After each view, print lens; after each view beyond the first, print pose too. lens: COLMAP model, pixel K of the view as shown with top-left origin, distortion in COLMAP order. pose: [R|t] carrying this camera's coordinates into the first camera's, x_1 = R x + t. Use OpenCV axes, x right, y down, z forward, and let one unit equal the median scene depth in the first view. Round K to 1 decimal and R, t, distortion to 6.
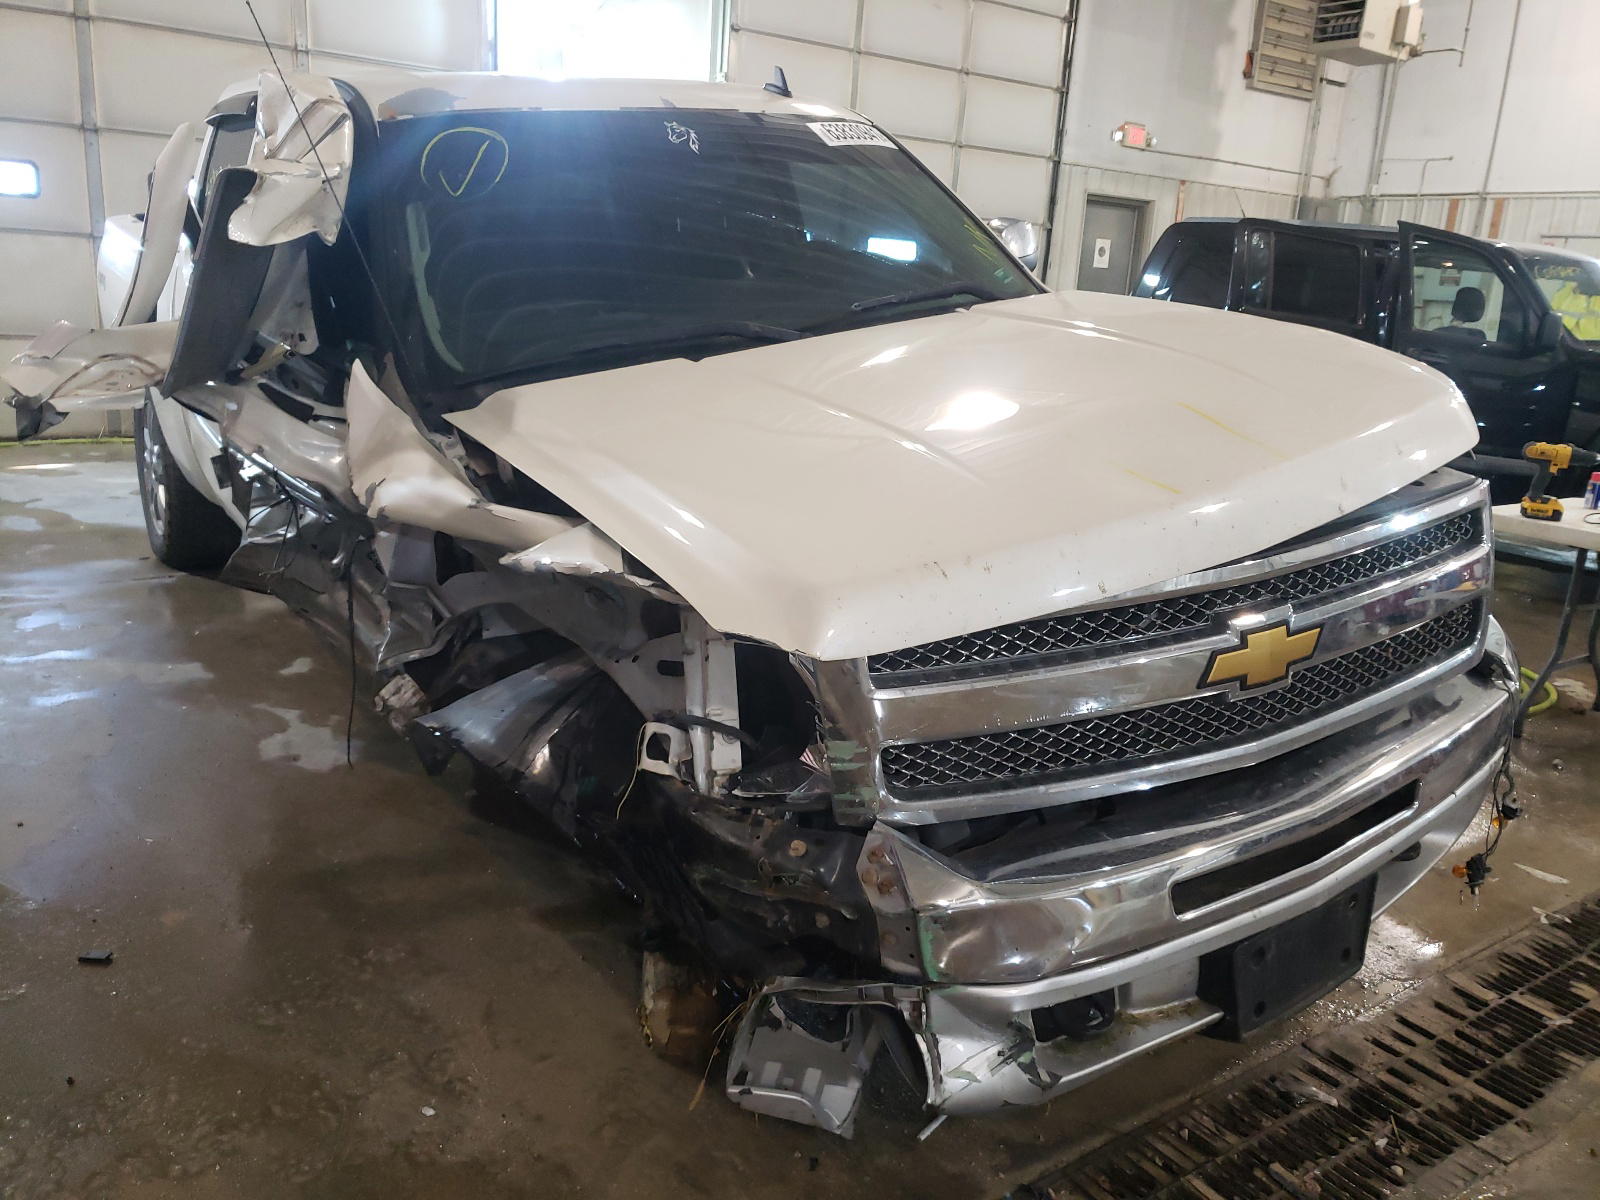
lens RADIAL K [[1243.5, 0, 797.9], [0, 1243.5, 593.4], [0, 0, 1]] dist [0.004937, 0.006086]
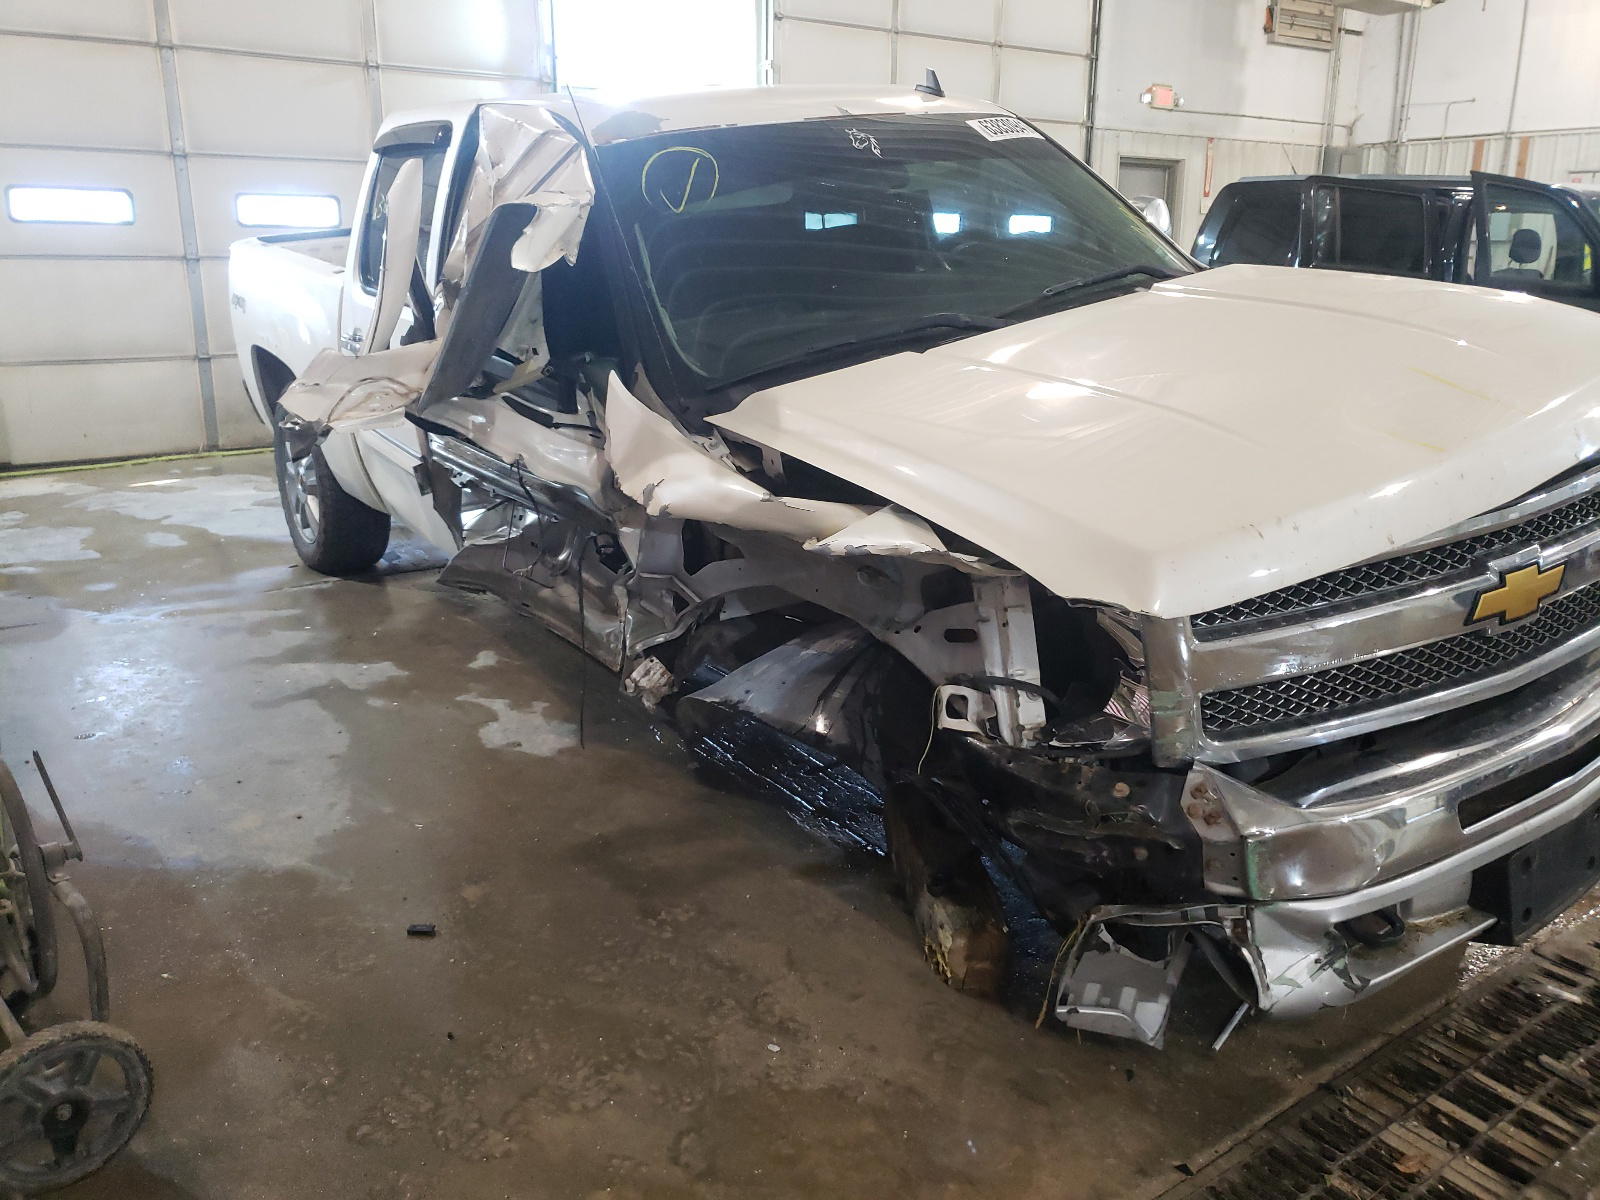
lens RADIAL K [[1244.7, 0, 804.6], [0, 1244.7, 567.8], [0, 0, 1]] dist [-0.011287, 0.040704]
pose [[0.998386, -0.056572, -0.004981, -0.214932], [0.056575, 0.998398, 0.000586, -0.007561], [0.004940, -0.000867, 0.999987, -0.093489]]
